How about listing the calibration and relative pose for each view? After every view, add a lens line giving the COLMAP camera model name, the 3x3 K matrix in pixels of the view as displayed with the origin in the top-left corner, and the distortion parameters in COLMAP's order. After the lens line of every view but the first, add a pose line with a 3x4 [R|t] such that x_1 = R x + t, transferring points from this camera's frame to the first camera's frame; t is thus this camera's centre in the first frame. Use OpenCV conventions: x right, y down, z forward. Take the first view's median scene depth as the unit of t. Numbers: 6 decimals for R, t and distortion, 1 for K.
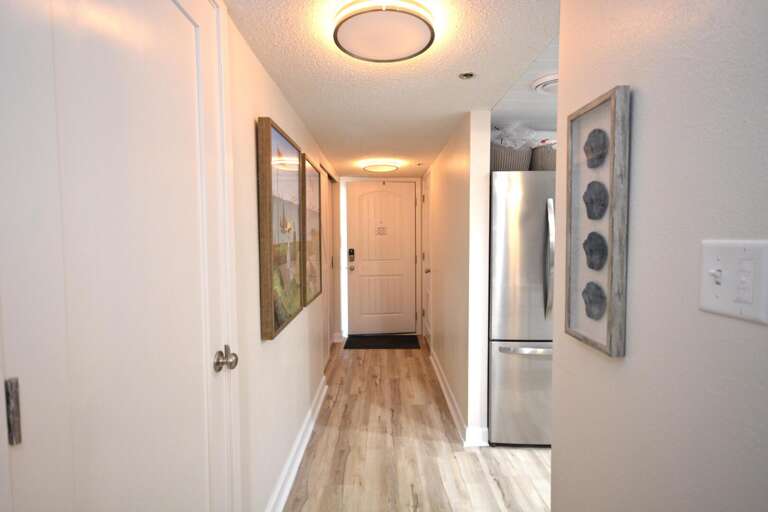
lens RADIAL K [[388.0, 0, 384.0], [0, 388.0, 256.0], [0, 0, 1]] dist [0.002038, 0.000286]
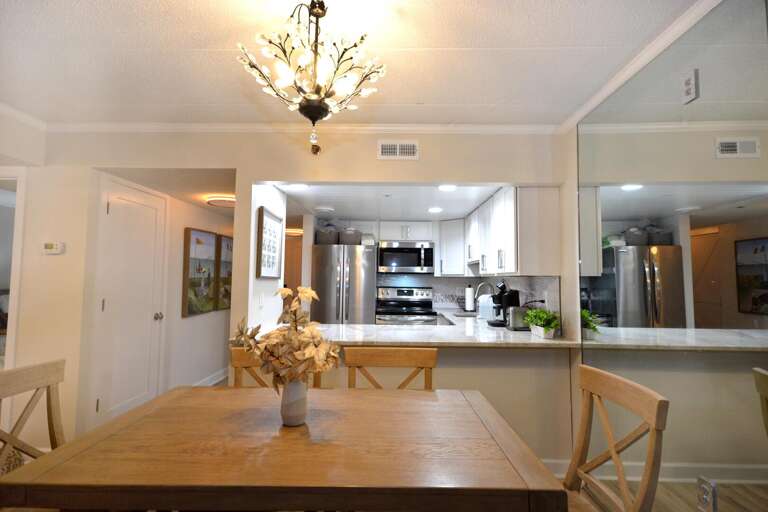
lens RADIAL K [[399.8, 0, 384.0], [0, 399.8, 256.0], [0, 0, 1]] dist [0.015124, 0.000088]
pose [[0.999059, 0.019334, -0.038836, 0.619964], [-0.023309, 0.994236, -0.104650, 0.041860], [0.036588, 0.105457, 0.993751, -0.884997]]
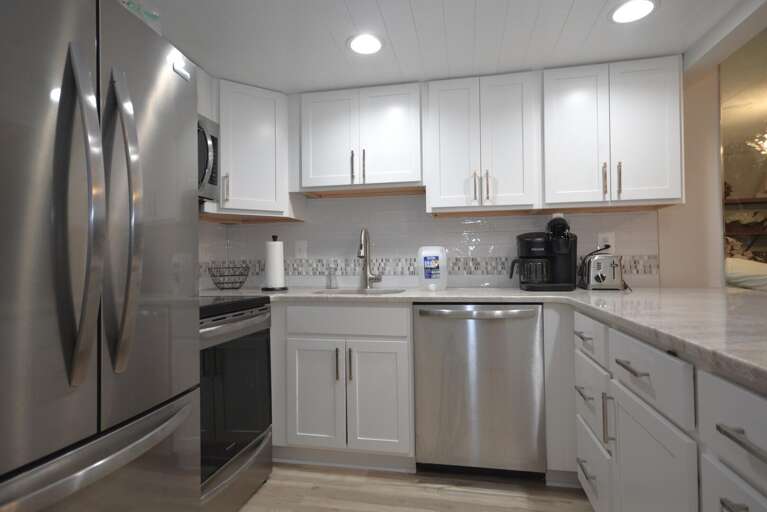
lens RADIAL K [[415.9, 0, 383.5], [0, 415.9, 256.0], [0, 0, 1]] dist [0.000438, -0.000022]
pose [[0.215598, 0.026853, 0.976113, 0.093047], [0.056507, 0.997604, -0.039925, 0.068033], [-0.974846, 0.063765, 0.213564, 0.542128]]
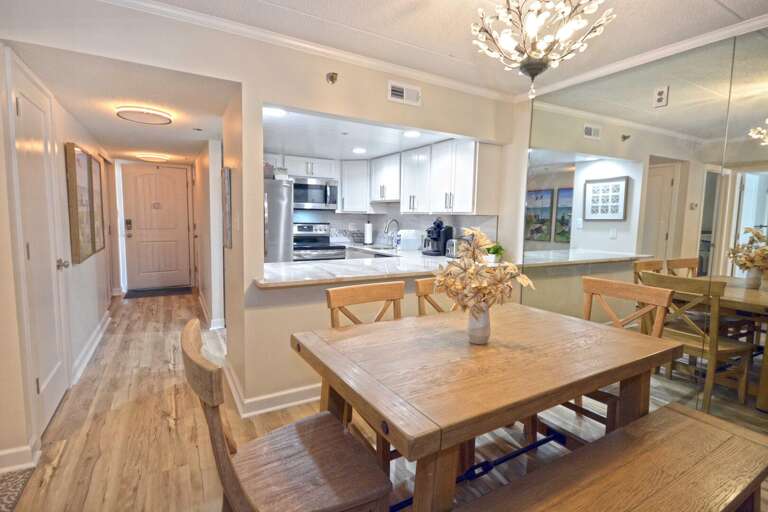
lens RADIAL K [[375.2, 0, 384.0], [0, 375.2, 256.0], [0, 0, 1]] dist [0.013507, 0.000145]
pose [[0.870695, -0.023205, 0.491275, 0.053487], [-0.005726, 0.998340, 0.057303, 0.041196], [-0.491790, -0.052707, 0.869117, -0.767616]]
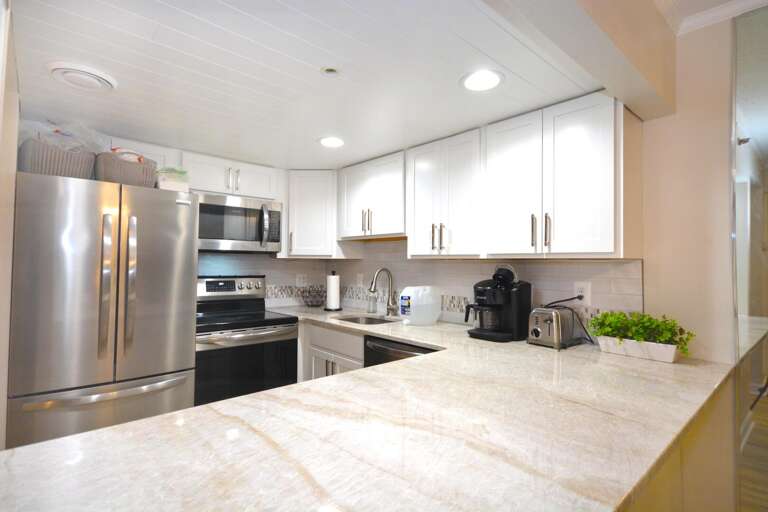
lens RADIAL K [[388.0, 0, 384.0], [0, 388.0, 256.0], [0, 0, 1]] dist [0.002038, 0.000286]
pose [[0.751945, 0.034339, 0.658331, 0.269212], [0.011991, 0.997765, -0.065741, 0.006231], [-0.659117, 0.057328, 0.749852, -0.033445]]
